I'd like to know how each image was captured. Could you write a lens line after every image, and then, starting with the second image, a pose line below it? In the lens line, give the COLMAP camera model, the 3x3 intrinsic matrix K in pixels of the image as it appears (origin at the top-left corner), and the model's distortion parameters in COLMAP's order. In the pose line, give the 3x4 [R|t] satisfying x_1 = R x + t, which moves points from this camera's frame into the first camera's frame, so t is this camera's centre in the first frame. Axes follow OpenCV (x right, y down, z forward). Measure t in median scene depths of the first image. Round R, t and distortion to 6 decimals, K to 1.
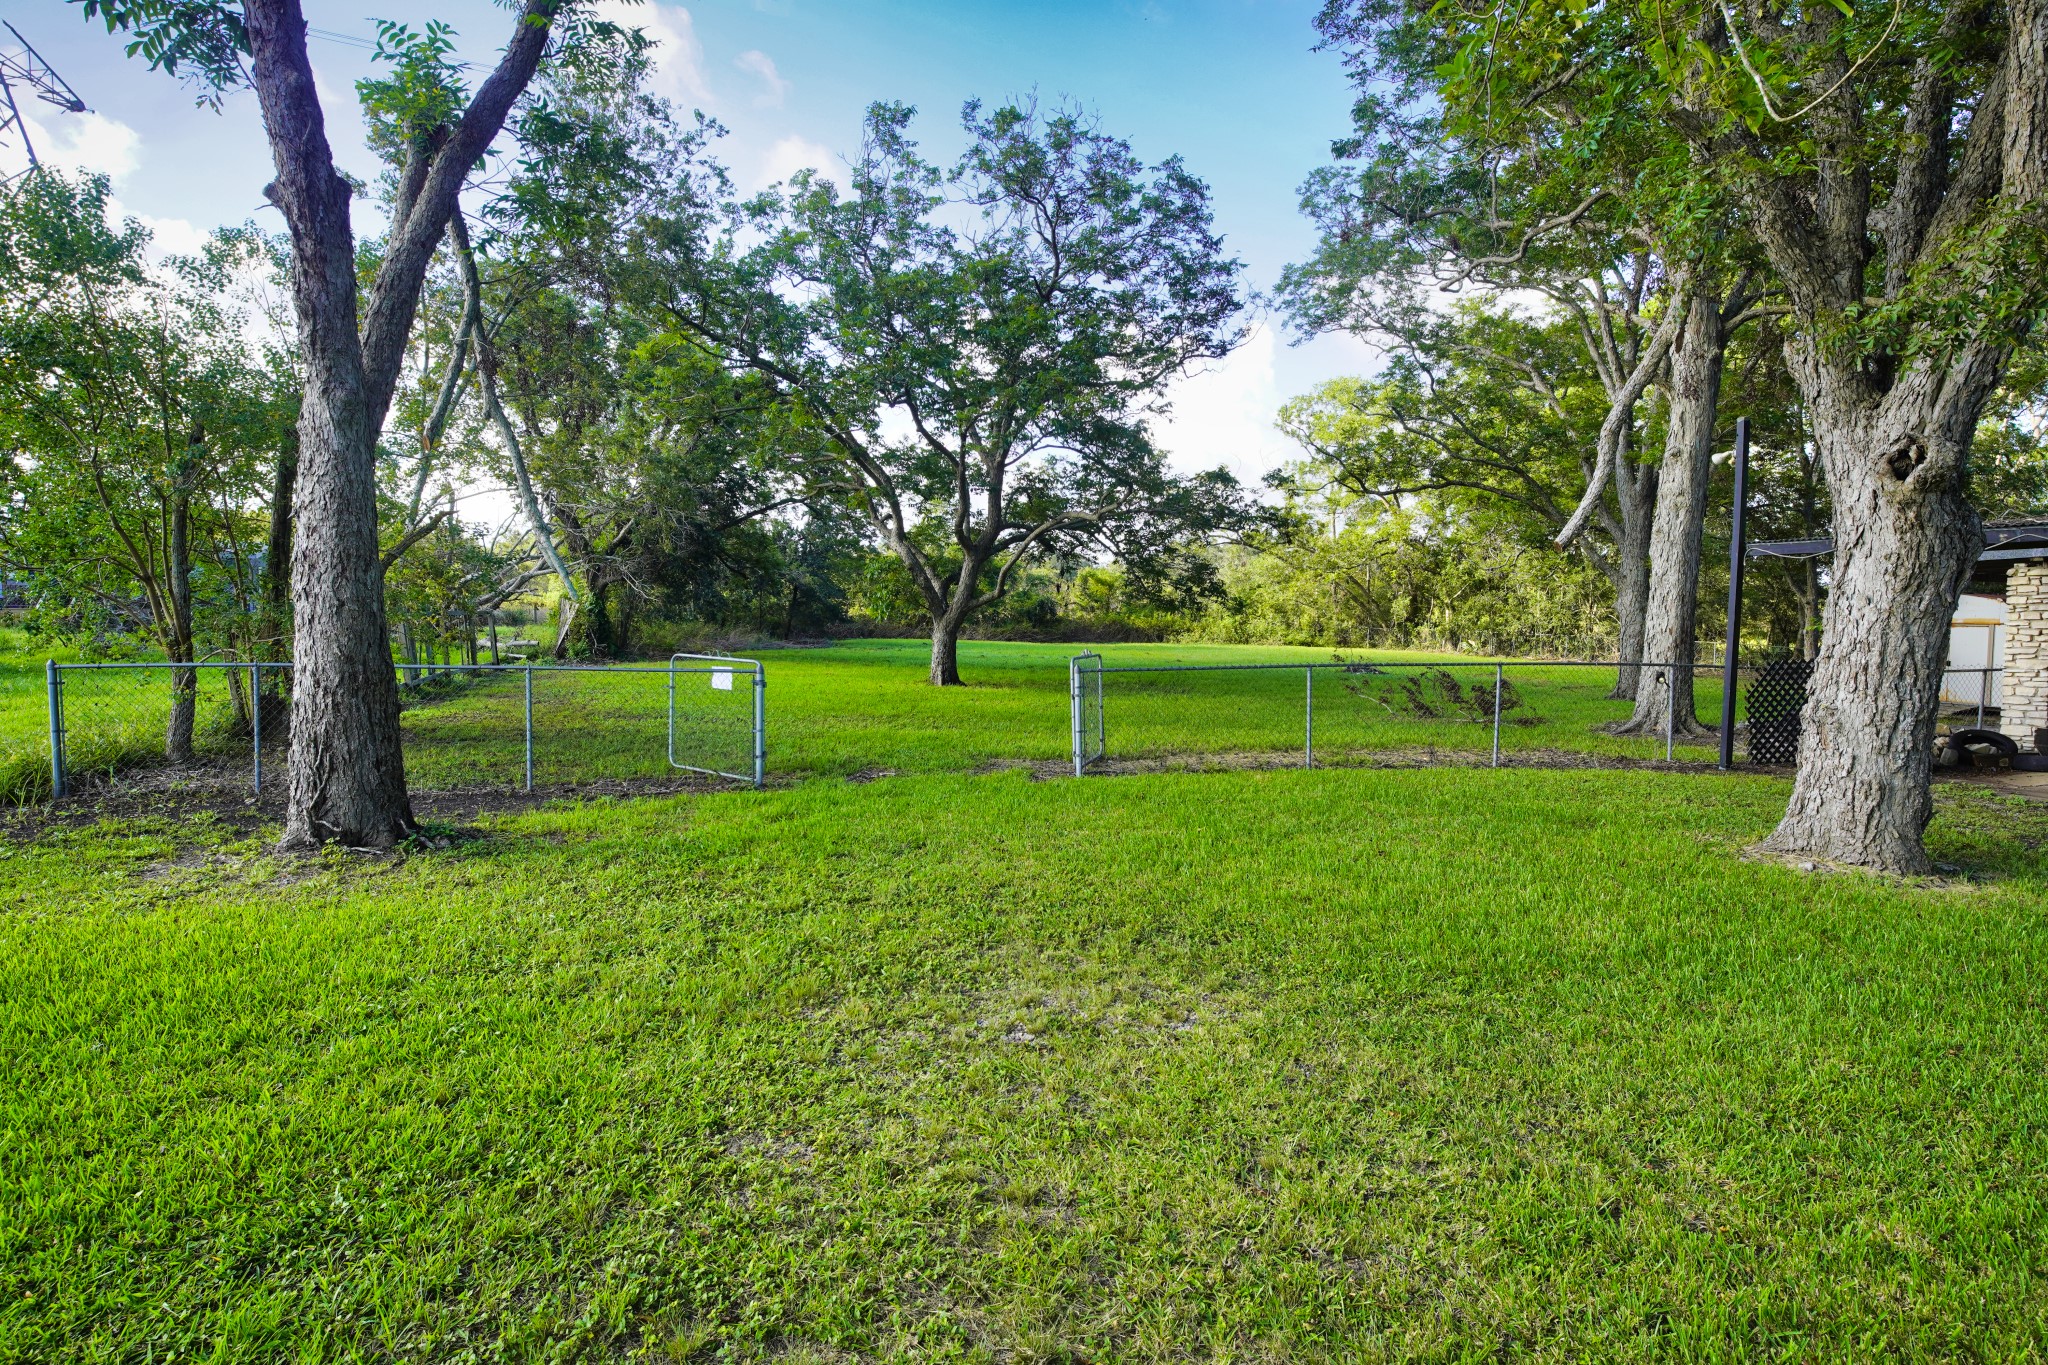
lens RADIAL K [[1168.3, 0, 1027.1], [0, 1168.3, 683.3], [0, 0, 1]] dist [-0.004358, 0.001534]
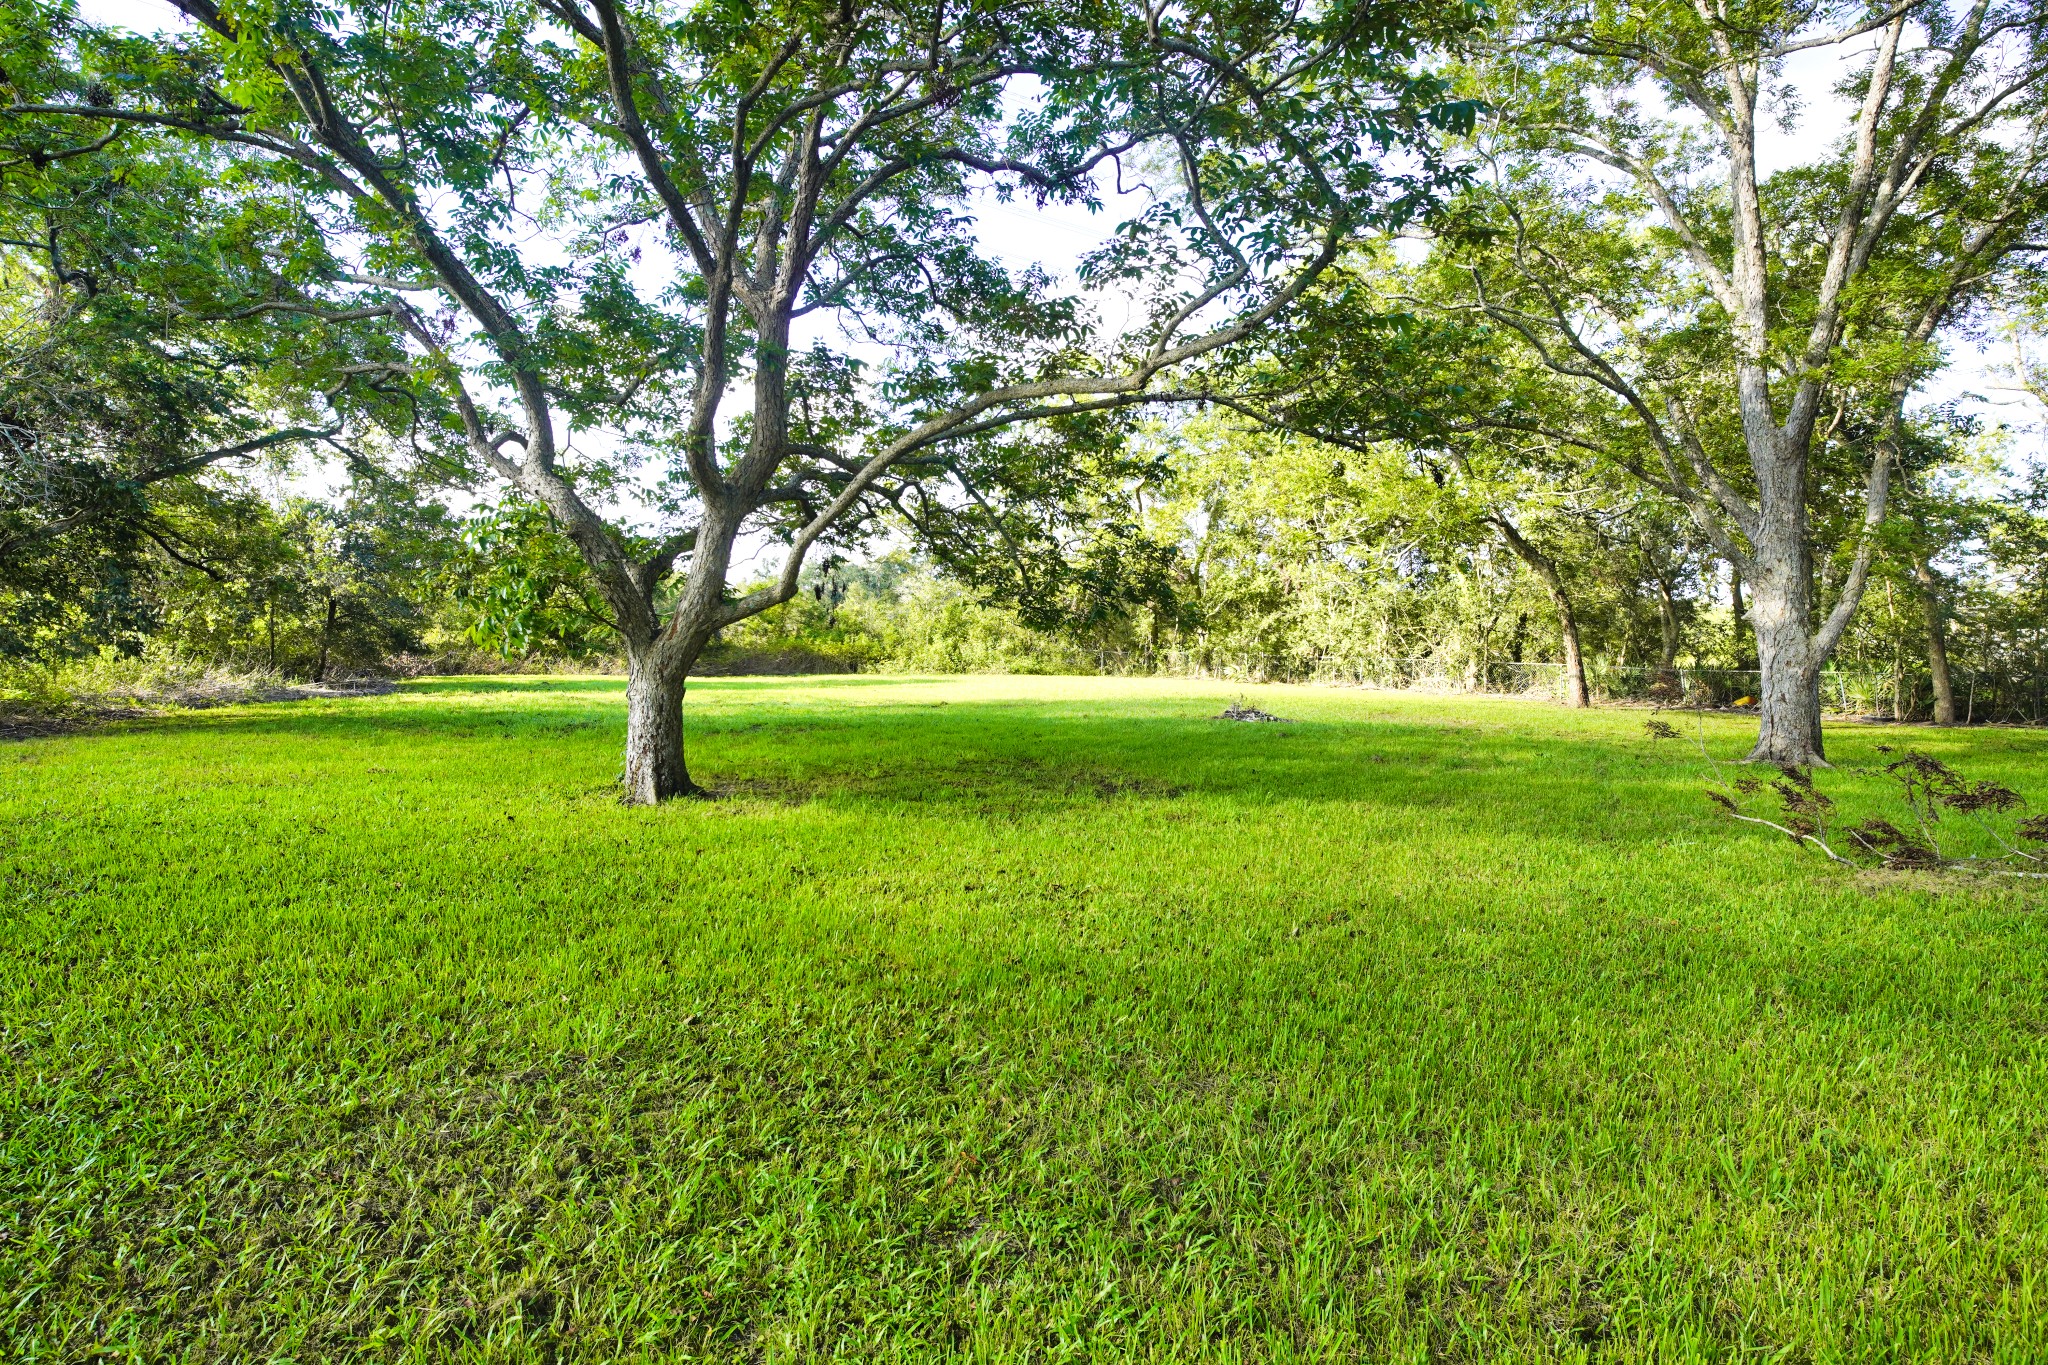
lens RADIAL K [[1168.3, 0, 1020.2], [0, 1168.3, 674.5], [0, 0, 1]] dist [-0.004358, 0.001534]
pose [[0.949159, -0.018781, 0.314236, -0.040109], [0.027648, 0.999335, -0.023782, -0.015825], [-0.313581, 0.031261, 0.949047, 0.271865]]
